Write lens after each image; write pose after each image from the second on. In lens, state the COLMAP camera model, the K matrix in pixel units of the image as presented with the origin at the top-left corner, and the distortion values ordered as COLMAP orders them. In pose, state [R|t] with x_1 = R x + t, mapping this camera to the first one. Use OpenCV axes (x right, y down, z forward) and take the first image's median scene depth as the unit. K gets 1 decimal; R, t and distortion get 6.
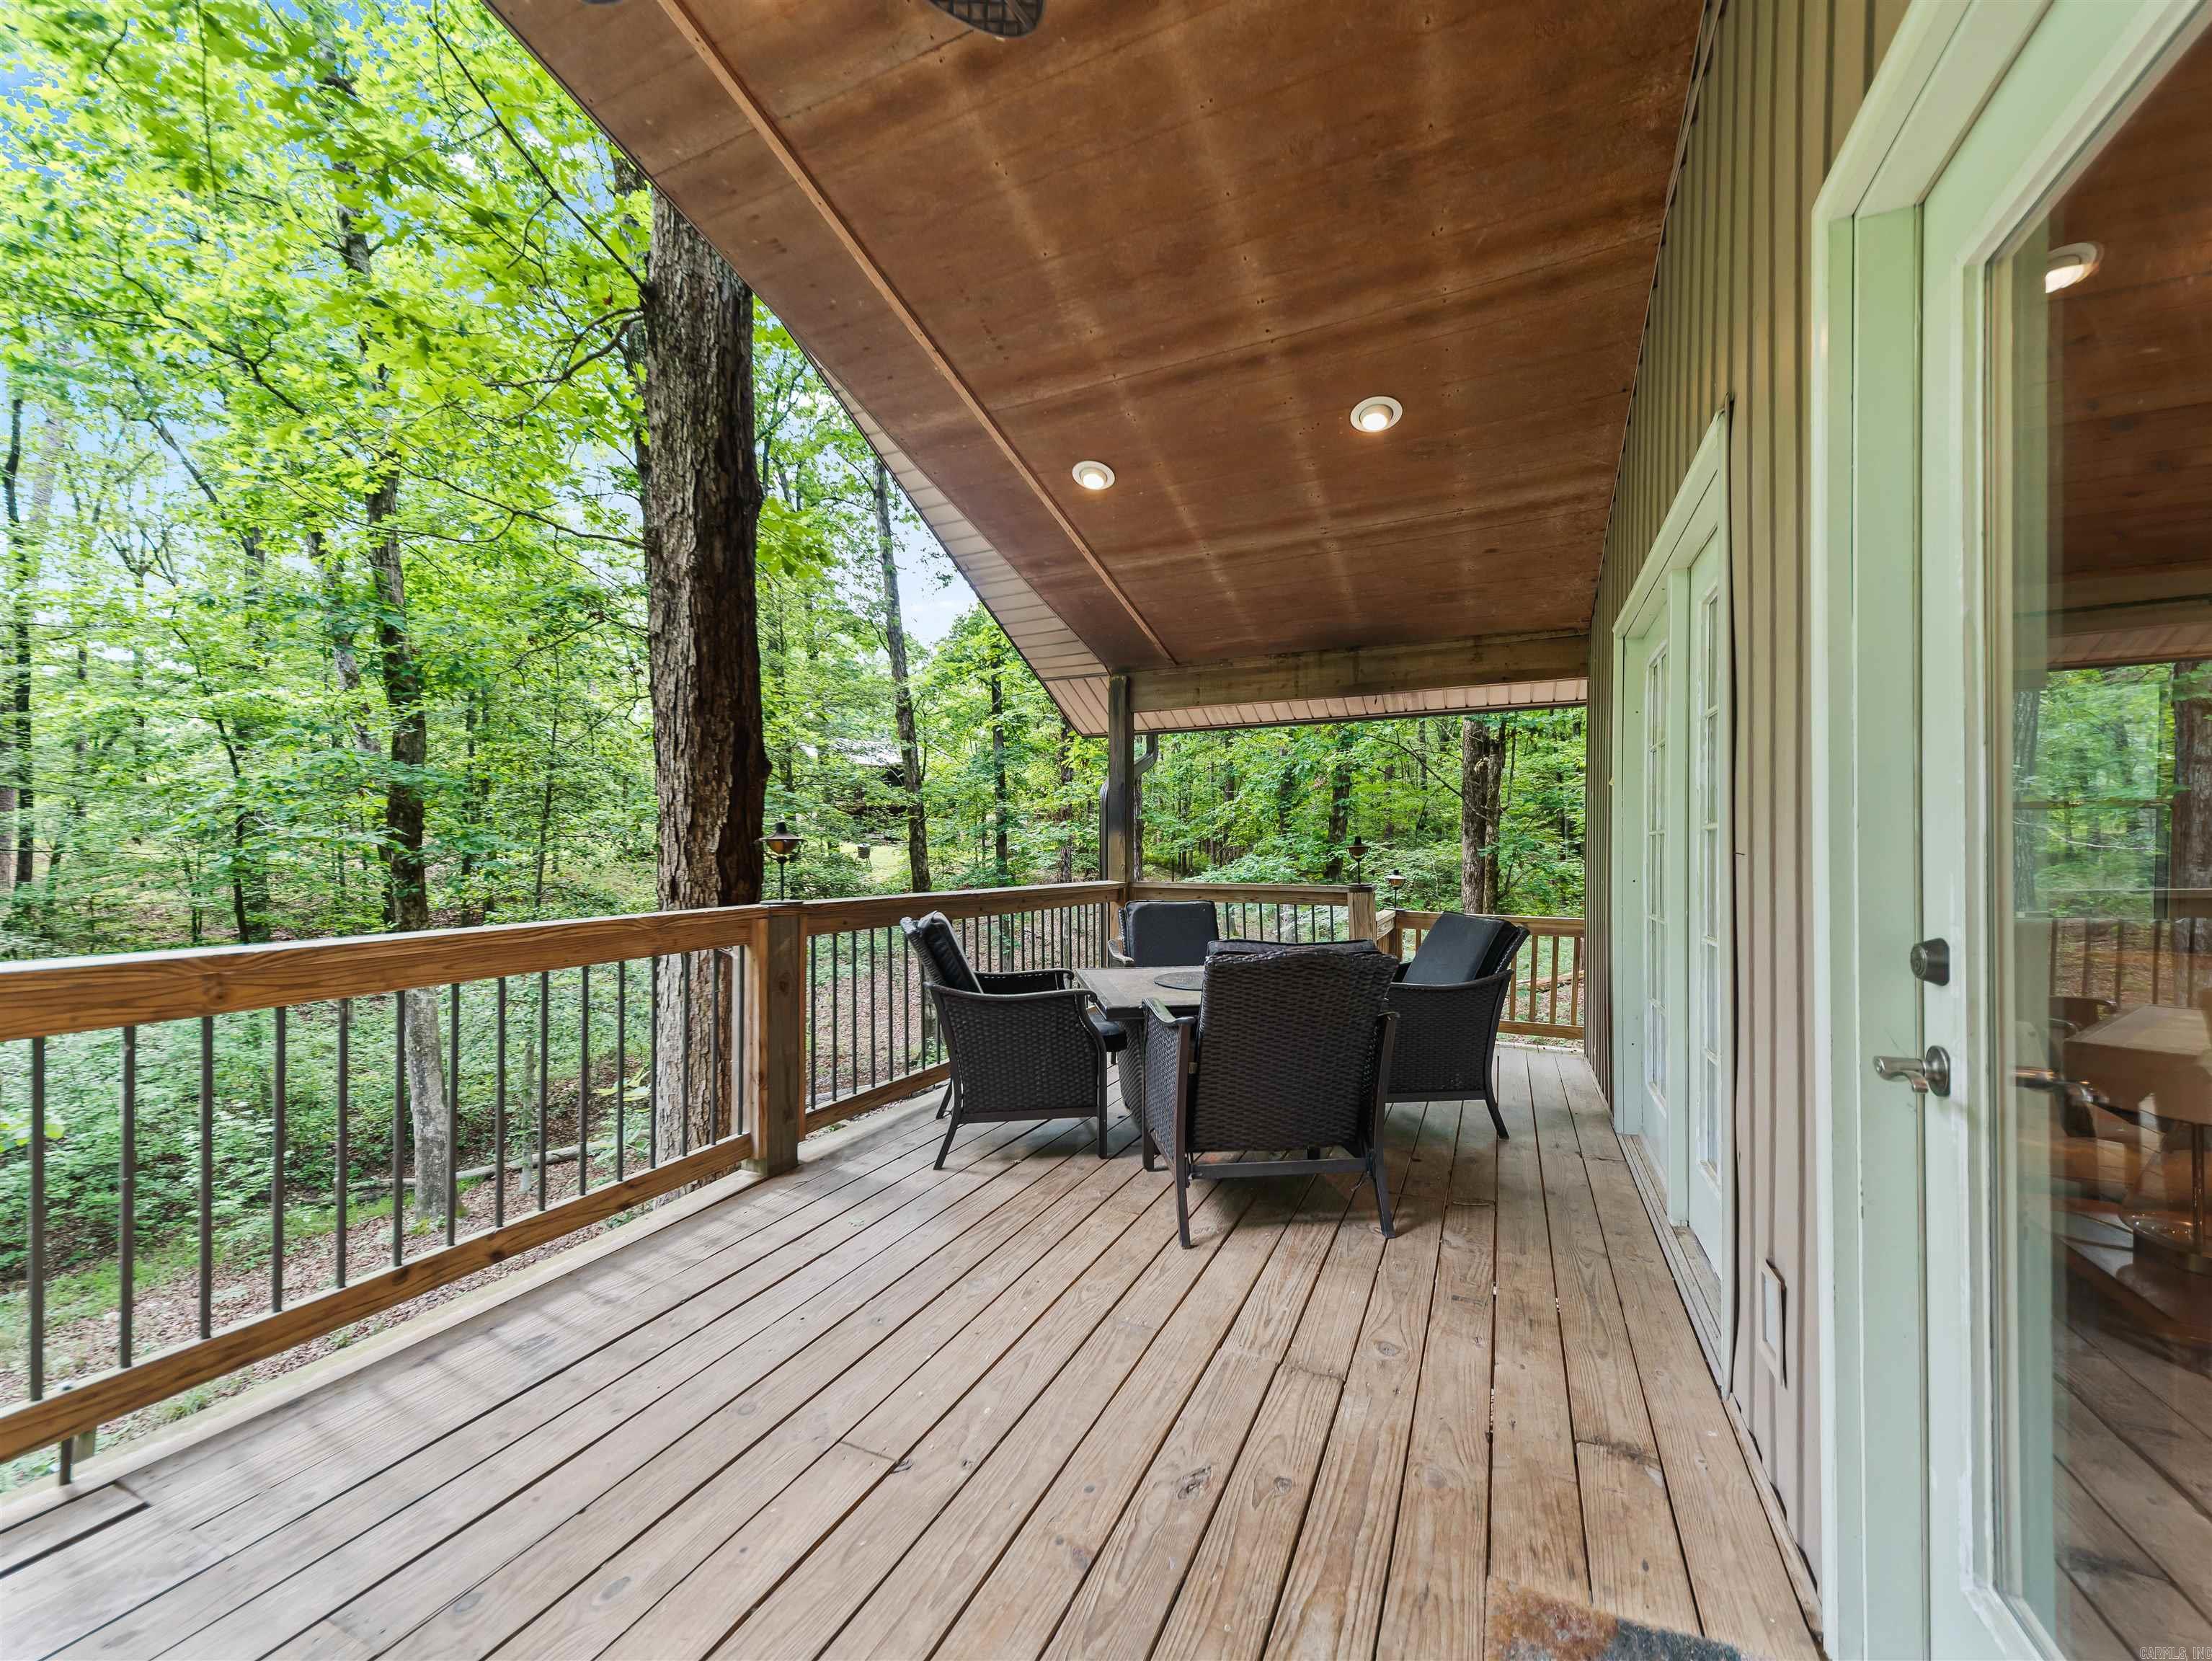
lens RADIAL K [[841.7, 0, 1101.2], [0, 841.7, 834.8], [0, 0, 1]] dist [0.012673, -0.007219]
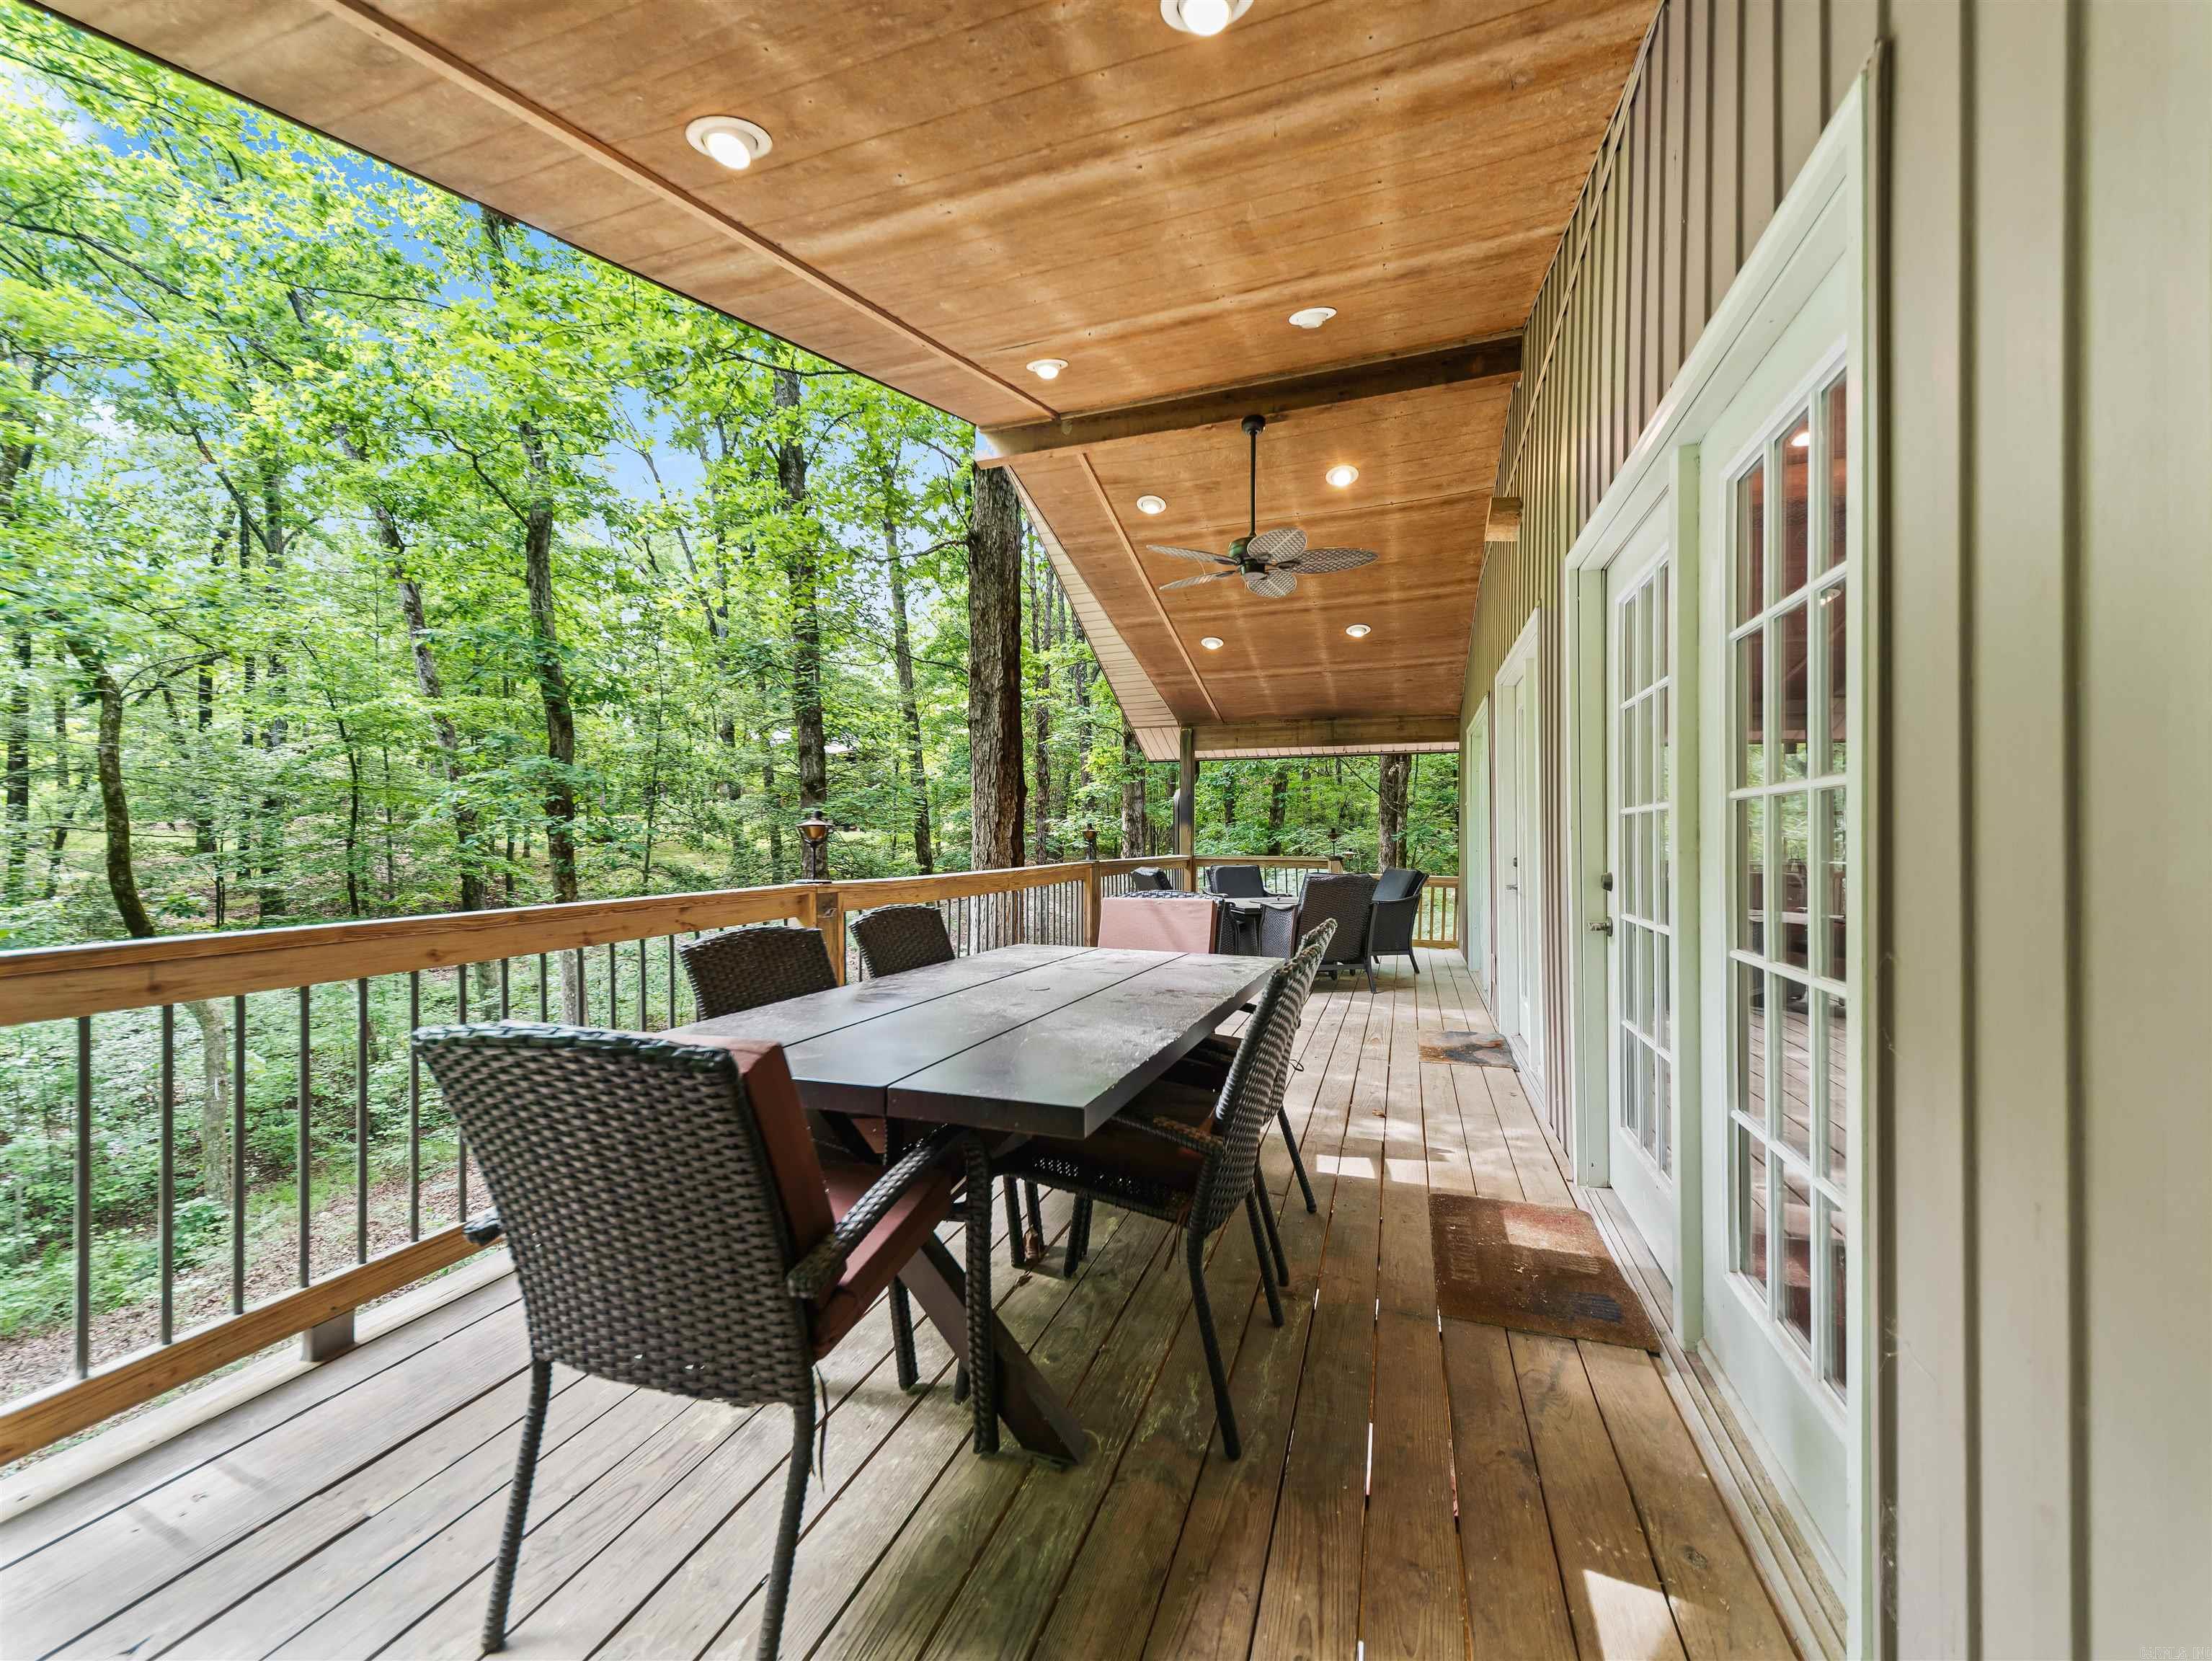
lens RADIAL K [[831.0, 0, 1100.1], [0, 831.0, 811.7], [0, 0, 1]] dist [0.014715, 0.000091]
pose [[0.995753, 0.000956, 0.092058, -0.340603], [0.000076, 0.999937, -0.011209, -0.012348], [-0.092063, 0.011169, 0.995691, -0.676948]]
